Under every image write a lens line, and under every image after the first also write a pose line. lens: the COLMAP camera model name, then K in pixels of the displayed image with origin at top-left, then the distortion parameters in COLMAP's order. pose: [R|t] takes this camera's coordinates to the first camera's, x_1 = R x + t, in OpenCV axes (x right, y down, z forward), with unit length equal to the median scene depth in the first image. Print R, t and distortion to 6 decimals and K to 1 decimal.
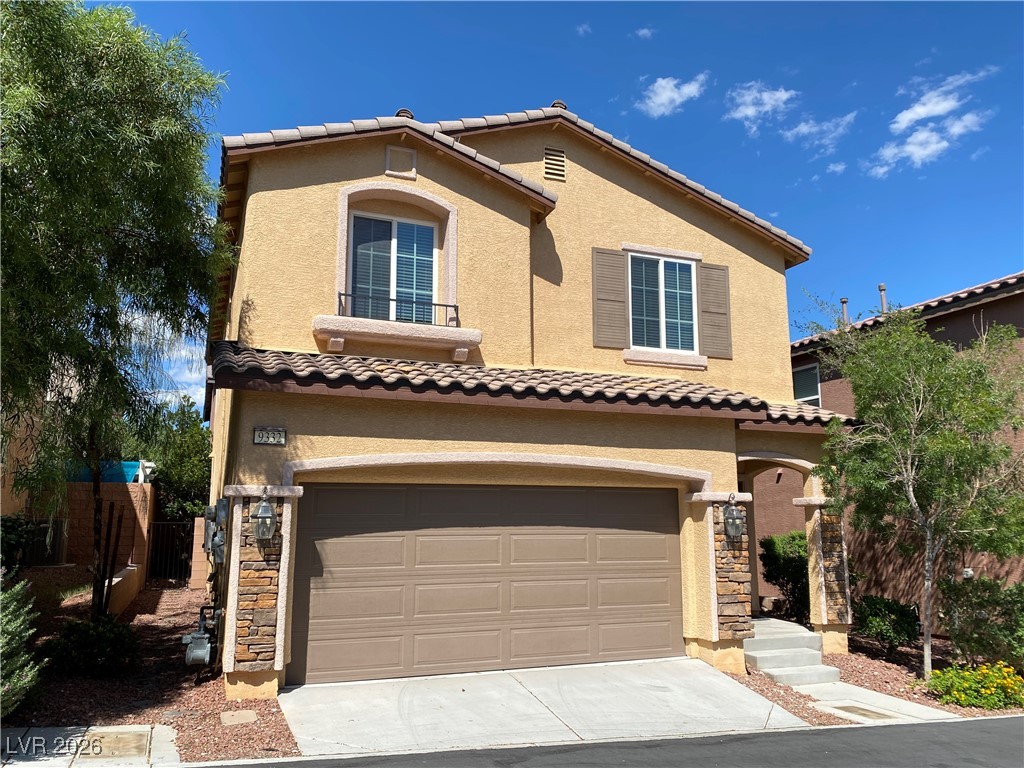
lens RADIAL K [[781.6, 0, 455.0], [0, 781.6, 381.4], [0, 0, 1]] dist [0.051611, -0.062713]
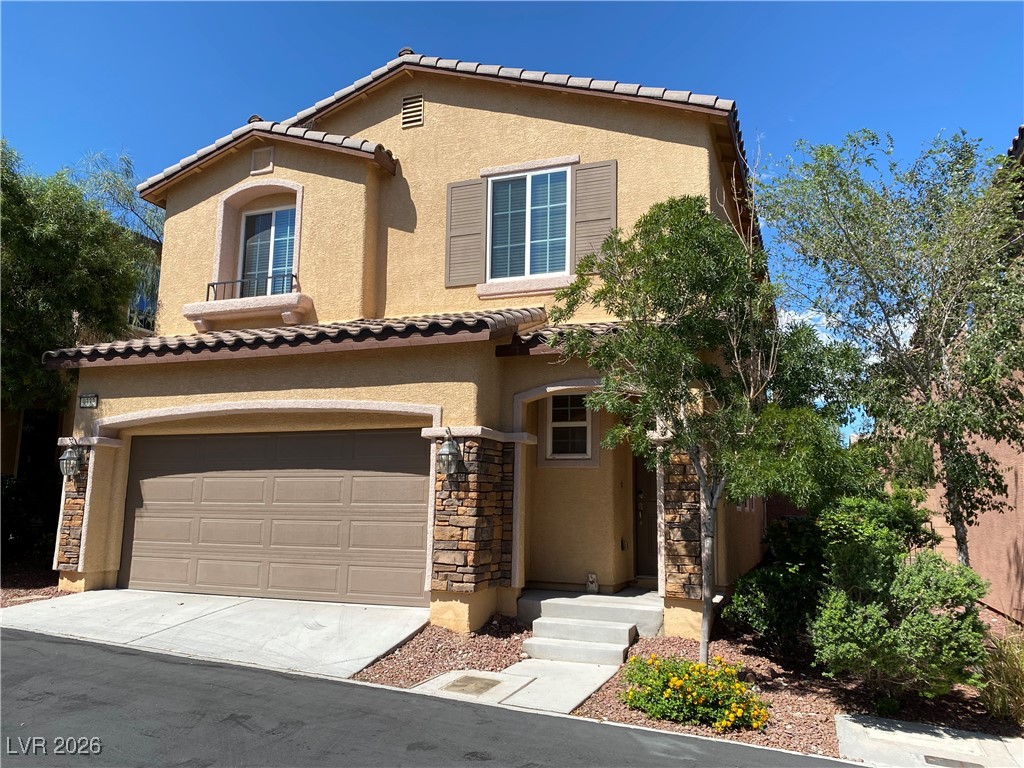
lens RADIAL K [[781.6, 0, 508.4], [0, 781.6, 380.9], [0, 0, 1]] dist [0.051611, -0.062713]
pose [[0.738739, -0.099983, -0.666535, 0.958418], [0.097777, 0.994372, -0.040791, 0.128344], [0.666862, -0.035038, 0.744357, 0.376827]]
